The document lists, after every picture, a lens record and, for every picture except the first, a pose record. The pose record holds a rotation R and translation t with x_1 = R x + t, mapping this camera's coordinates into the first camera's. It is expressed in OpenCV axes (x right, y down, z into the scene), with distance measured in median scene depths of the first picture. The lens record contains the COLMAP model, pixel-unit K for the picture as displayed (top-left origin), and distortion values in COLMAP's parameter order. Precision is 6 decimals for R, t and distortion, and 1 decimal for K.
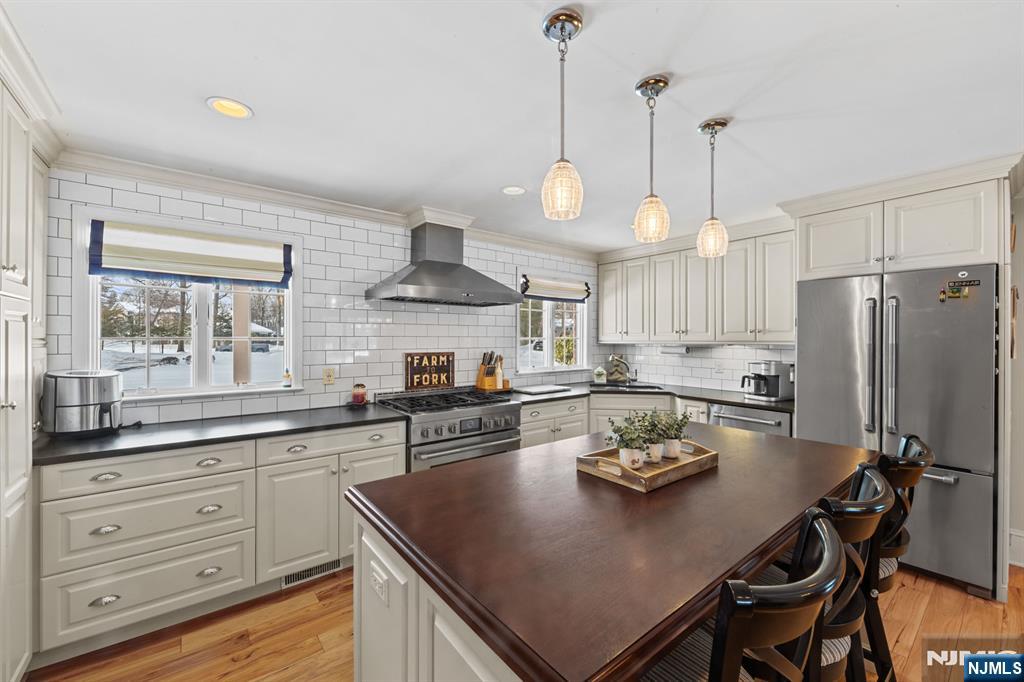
lens RADIAL K [[412.5, 0, 512.3], [0, 412.5, 337.9], [0, 0, 1]] dist [0.000935, -0.000017]
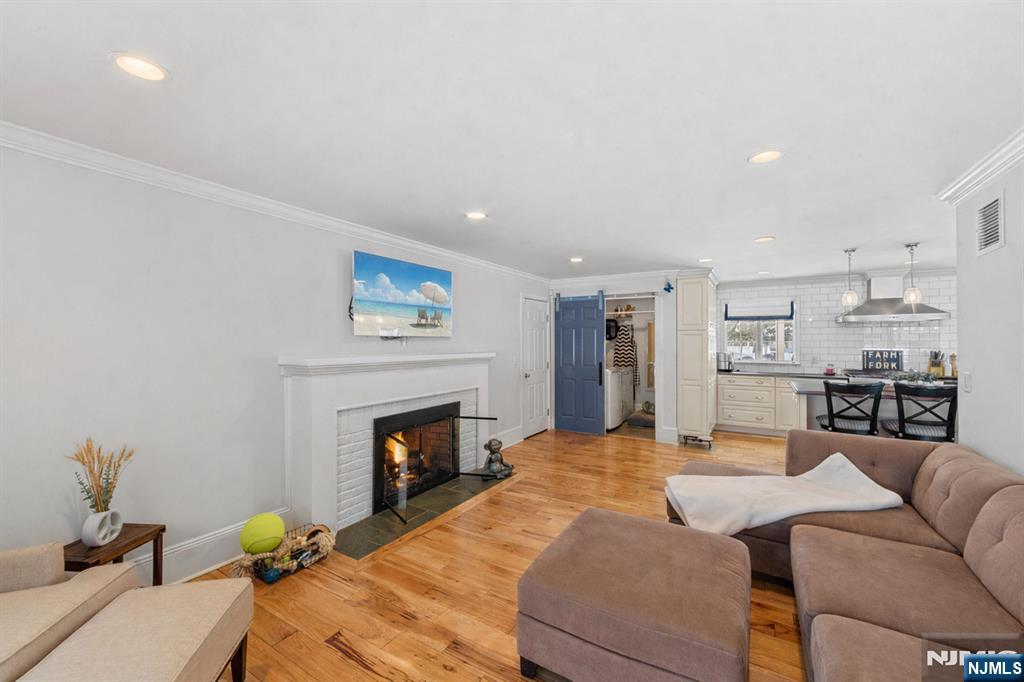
lens RADIAL K [[417.8, 0, 506.7], [0, 417.8, 339.1], [0, 0, 1]] dist [0.000081, -0.000115]
pose [[0.337622, -0.006738, -0.941258, 0.955743], [-0.000765, 0.999972, -0.007432, 0.004375], [0.941282, 0.003229, 0.337607, -1.112947]]
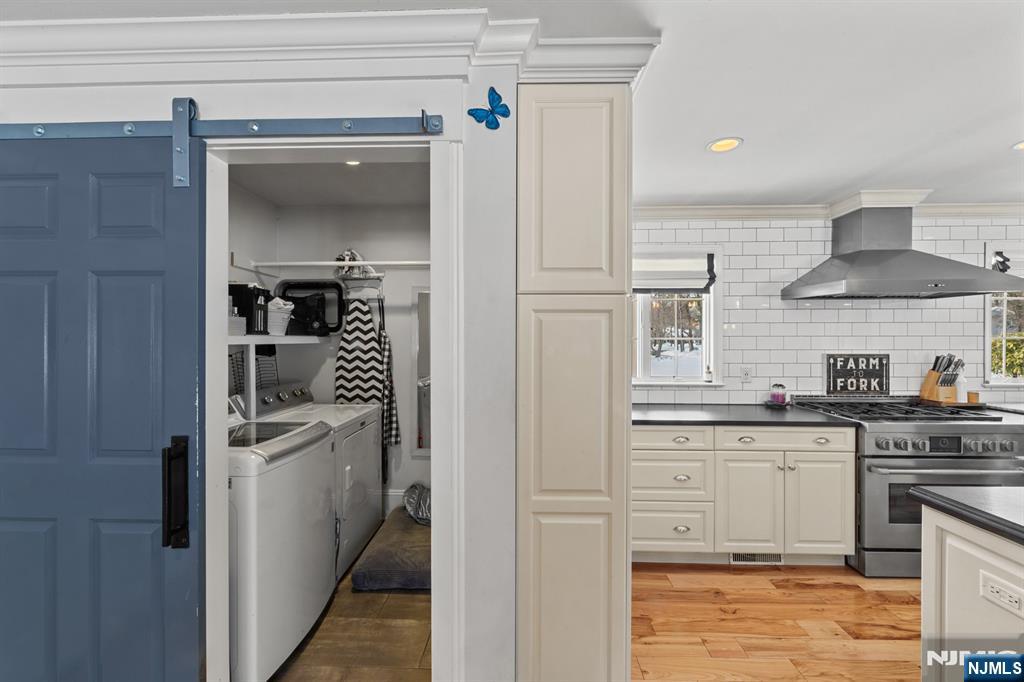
lens RADIAL K [[412.5, 0, 512.3], [0, 412.5, 337.9], [0, 0, 1]] dist [0.000935, -0.000017]
pose [[0.765633, -0.002781, -0.643272, -0.205118], [0.002741, 0.999996, -0.001061, -0.000437], [0.643272, -0.000951, 0.765637, -0.161521]]
